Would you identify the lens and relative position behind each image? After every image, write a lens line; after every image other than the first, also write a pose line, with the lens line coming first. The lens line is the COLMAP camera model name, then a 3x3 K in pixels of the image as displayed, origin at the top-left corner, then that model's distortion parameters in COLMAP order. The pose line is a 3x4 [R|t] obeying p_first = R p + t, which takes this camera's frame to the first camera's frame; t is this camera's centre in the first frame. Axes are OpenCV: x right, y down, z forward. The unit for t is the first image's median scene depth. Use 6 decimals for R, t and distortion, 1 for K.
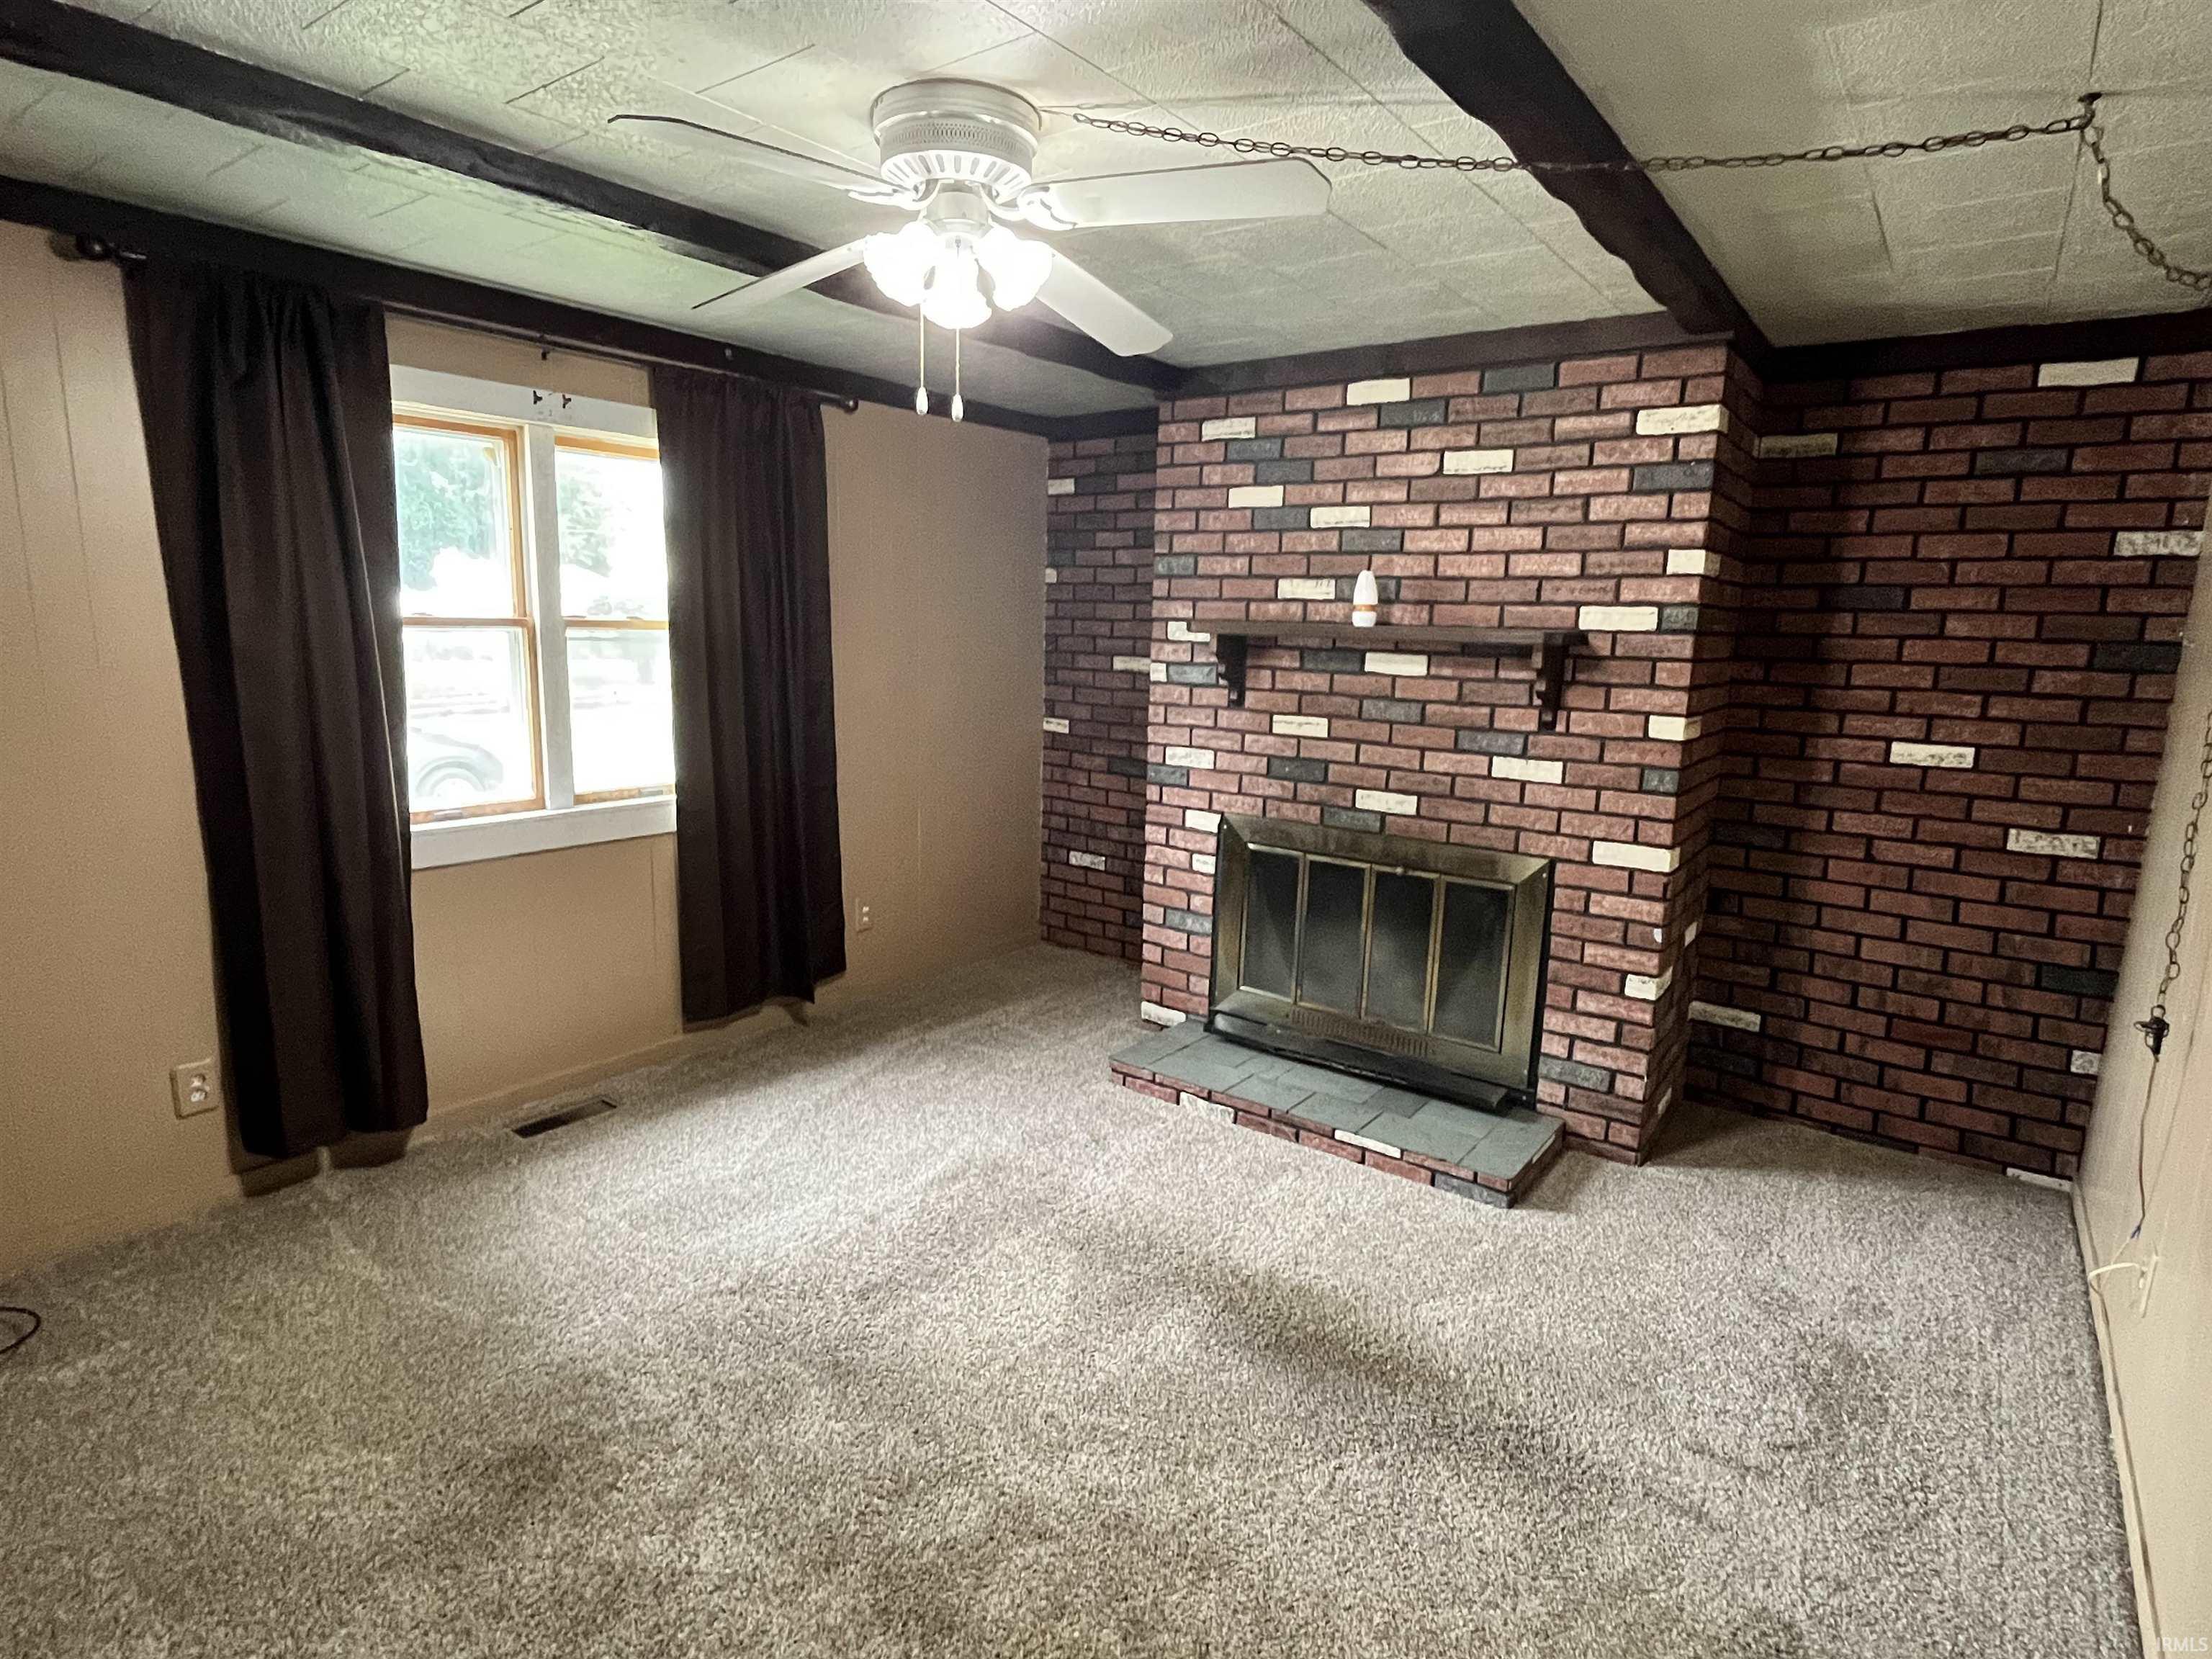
lens RADIAL K [[1190.5, 0, 1098.0], [0, 1190.5, 823.0], [0, 0, 1]] dist [-0.001124, -0.000699]
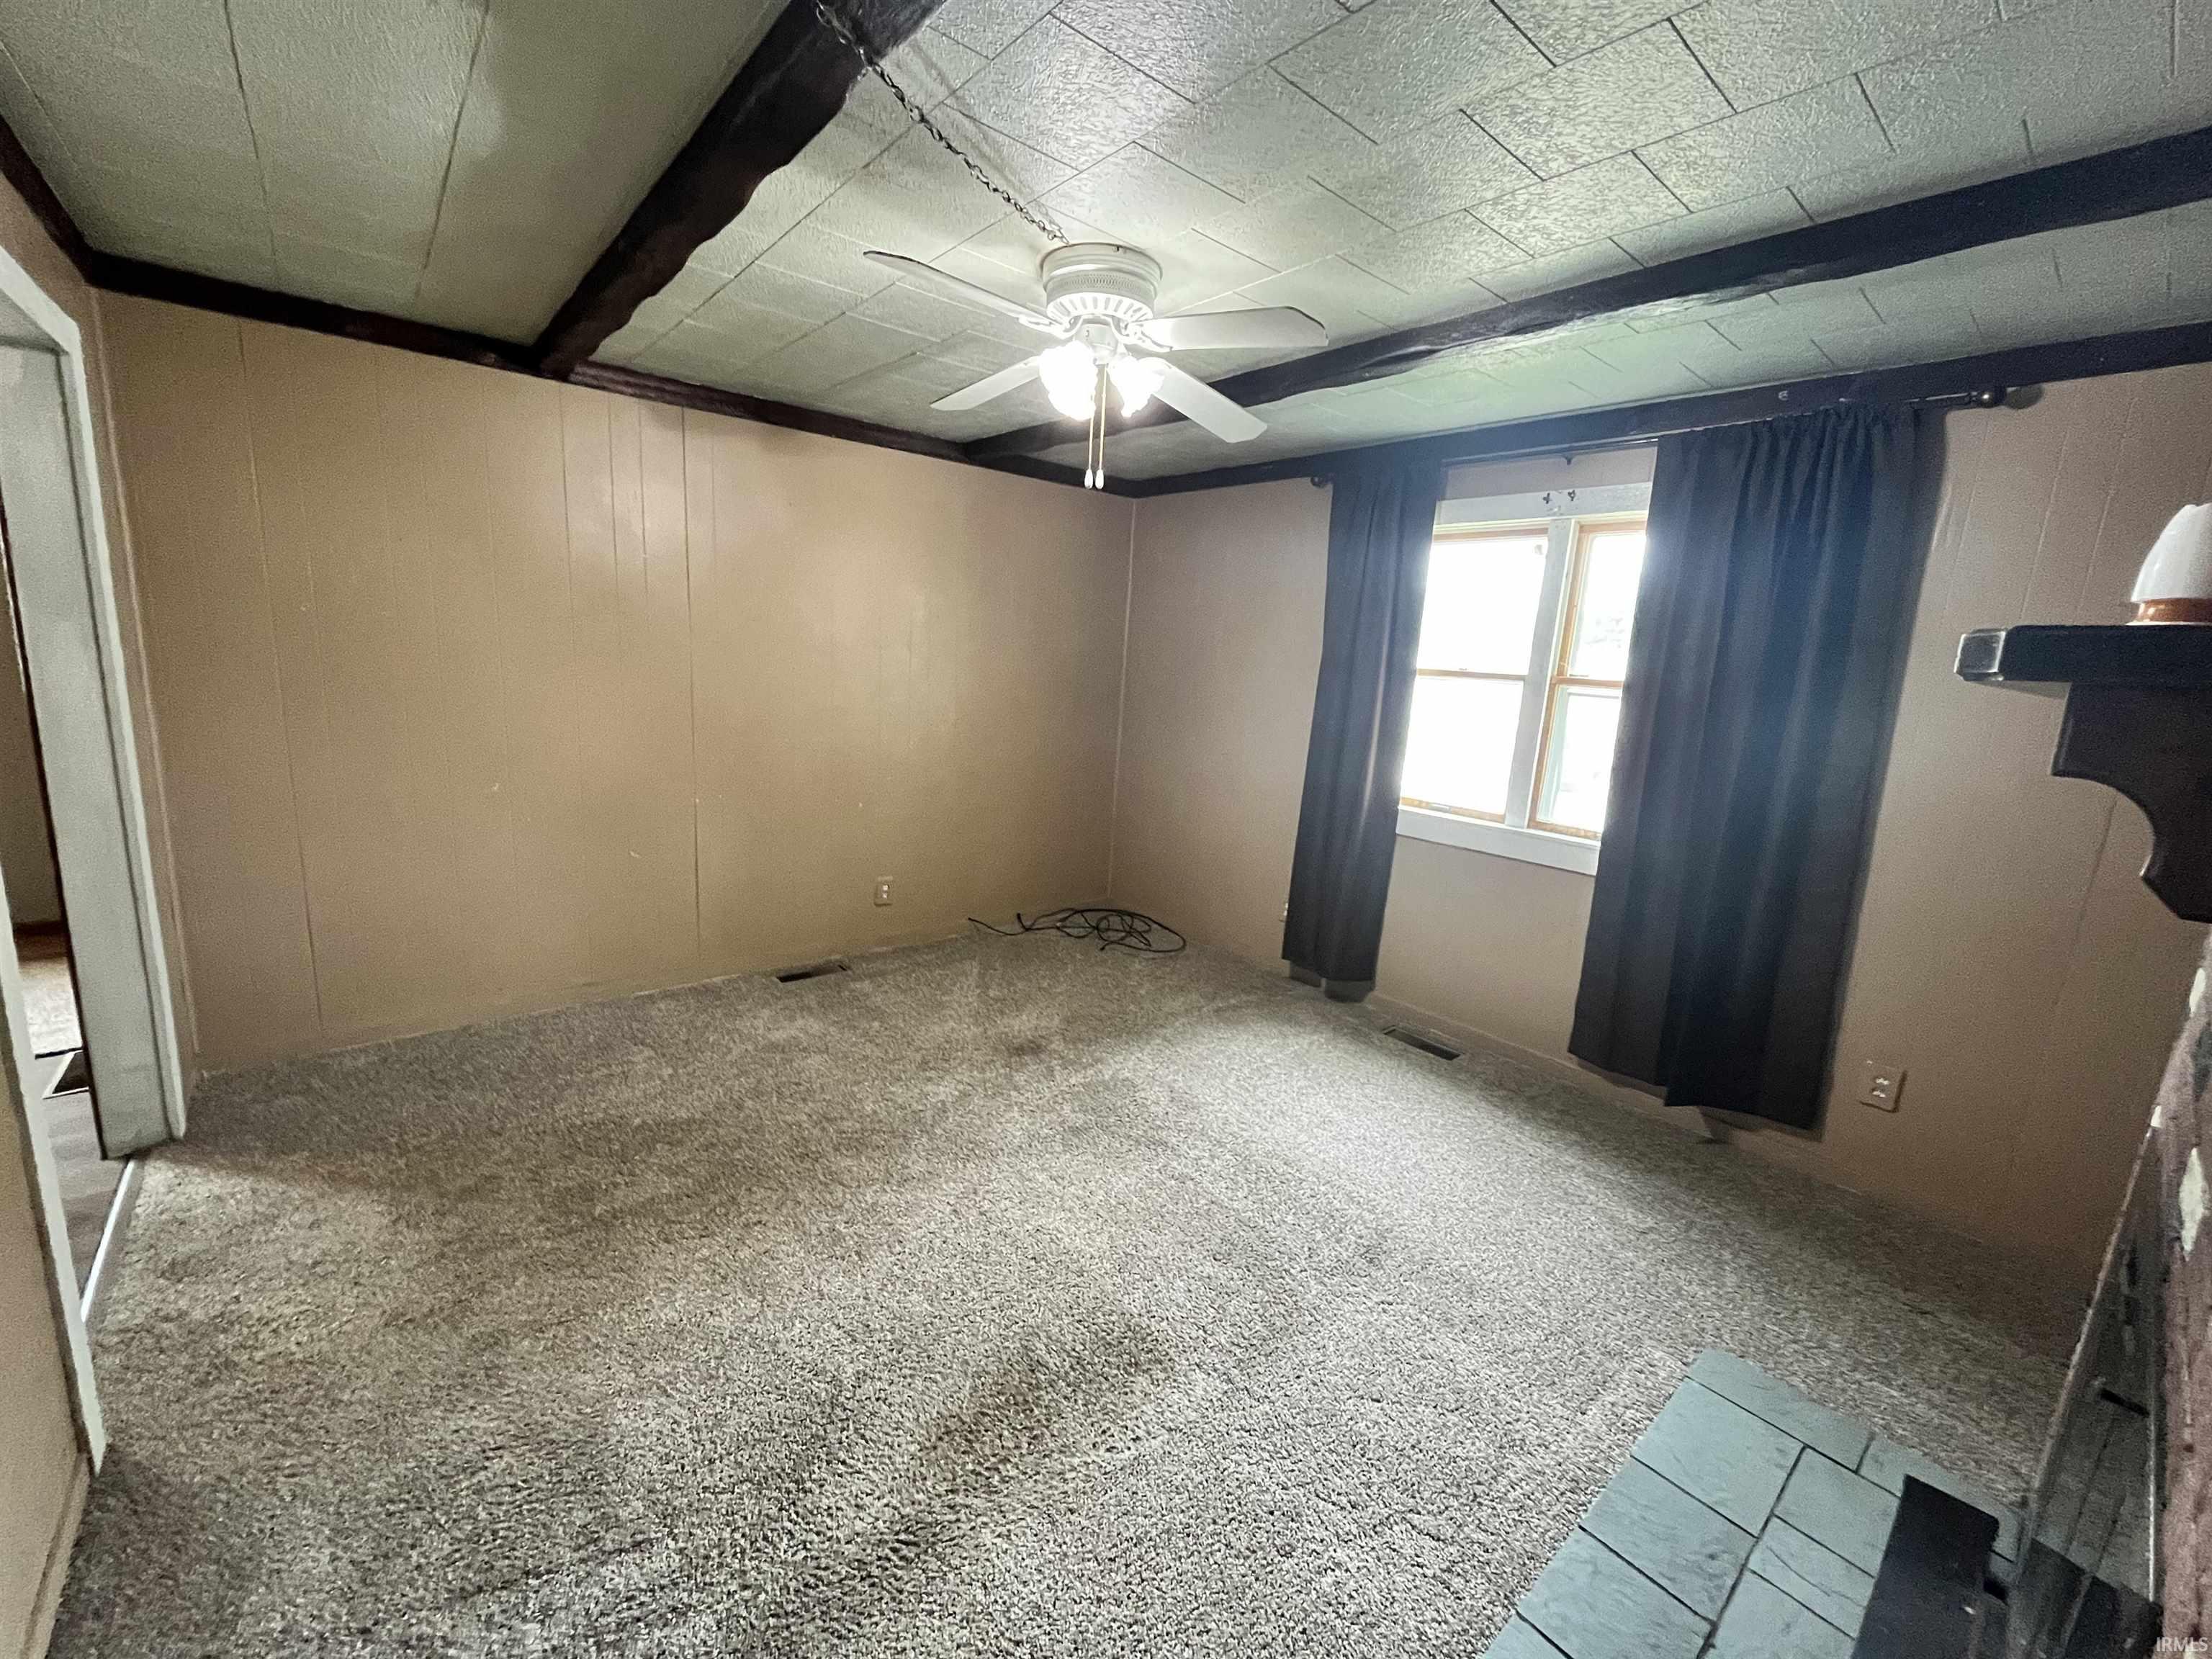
lens RADIAL K [[899.4, 0, 1106.0], [0, 899.4, 829.5], [0, 0, 1]] dist [-0.004775, 0.000943]
pose [[-0.209446, 0.150638, -0.966147, 0.553273], [-0.234933, 0.951368, 0.199263, -0.097586], [0.949178, 0.268714, -0.163871, 0.753431]]
